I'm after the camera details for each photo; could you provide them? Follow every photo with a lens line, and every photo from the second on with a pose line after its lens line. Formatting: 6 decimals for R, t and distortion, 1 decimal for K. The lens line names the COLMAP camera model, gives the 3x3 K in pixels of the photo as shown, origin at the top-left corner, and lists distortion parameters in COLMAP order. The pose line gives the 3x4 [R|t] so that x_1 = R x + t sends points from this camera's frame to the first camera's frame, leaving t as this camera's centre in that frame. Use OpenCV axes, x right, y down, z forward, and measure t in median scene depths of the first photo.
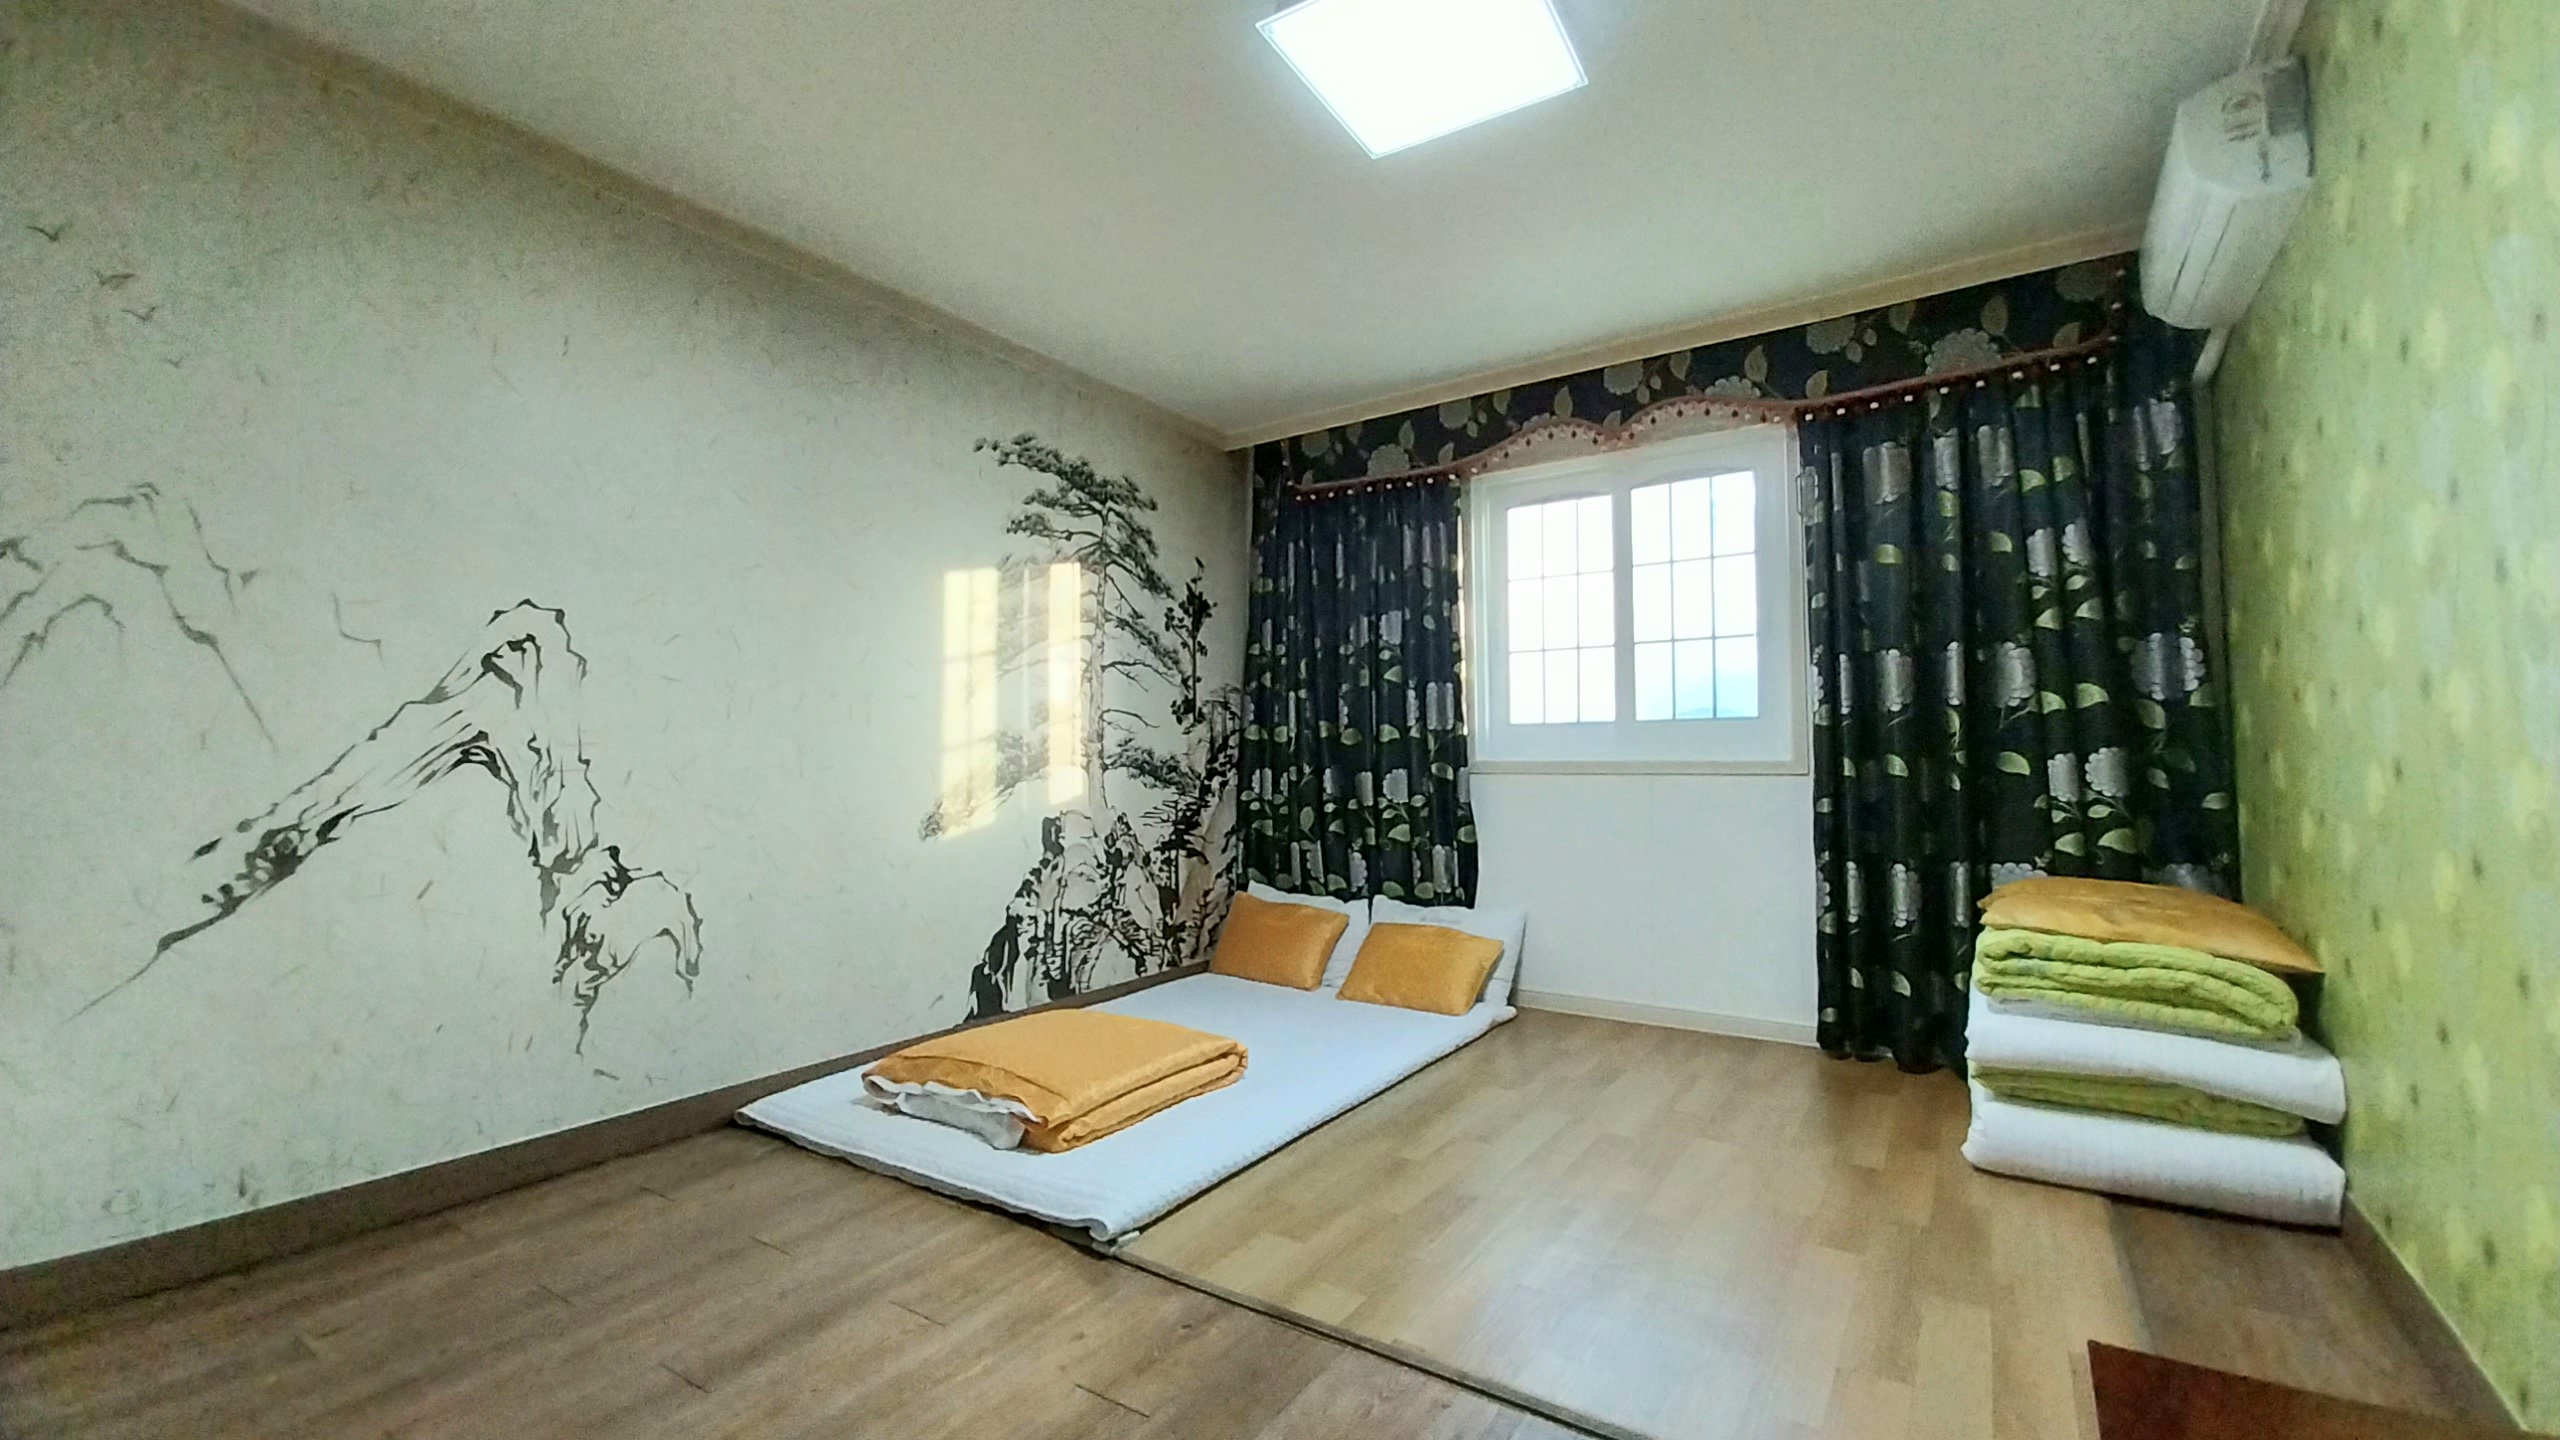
lens RADIAL K [[1001.7, 0, 1298.9], [0, 1001.7, 720.7], [0, 0, 1]] dist [0.003681, -0.003840]
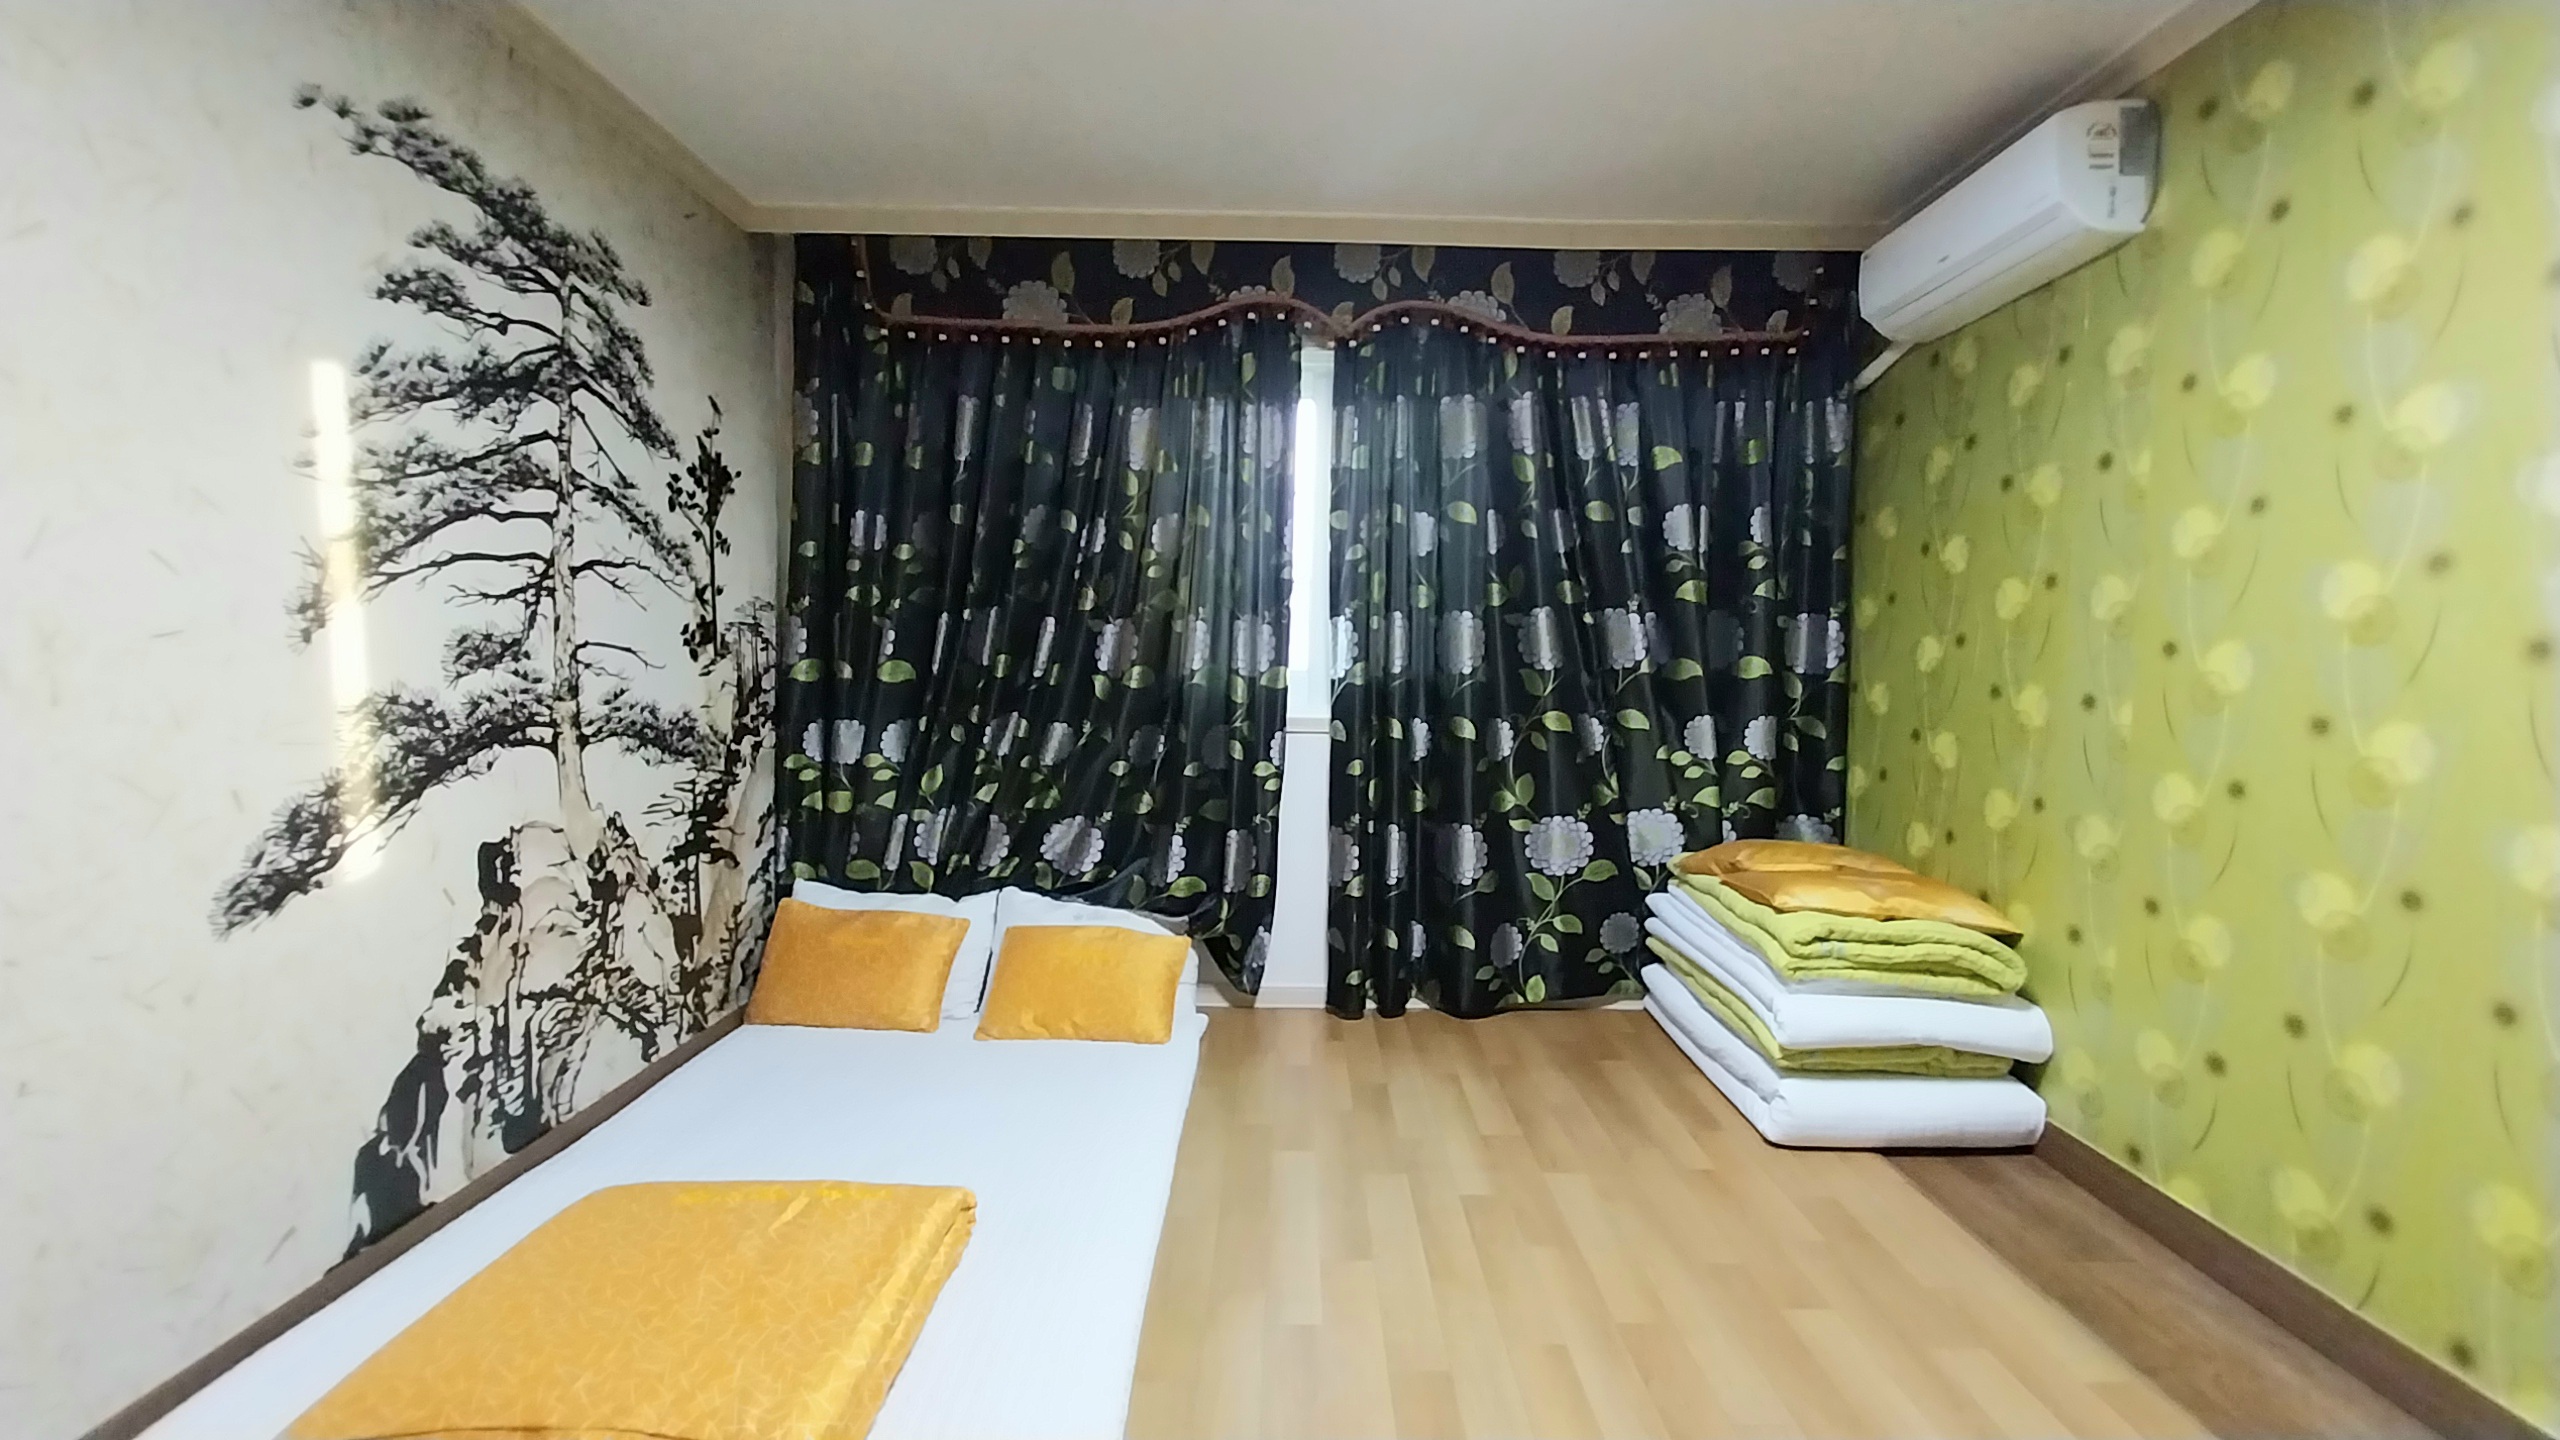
lens RADIAL K [[1001.7, 0, 1279.7], [0, 1001.7, 722.1], [0, 0, 1]] dist [0.003681, -0.003840]
pose [[0.828730, -0.023022, 0.559175, -0.192820], [-0.040623, 0.994043, 0.101131, -0.043035], [-0.558173, -0.106525, 0.822858, 0.299225]]
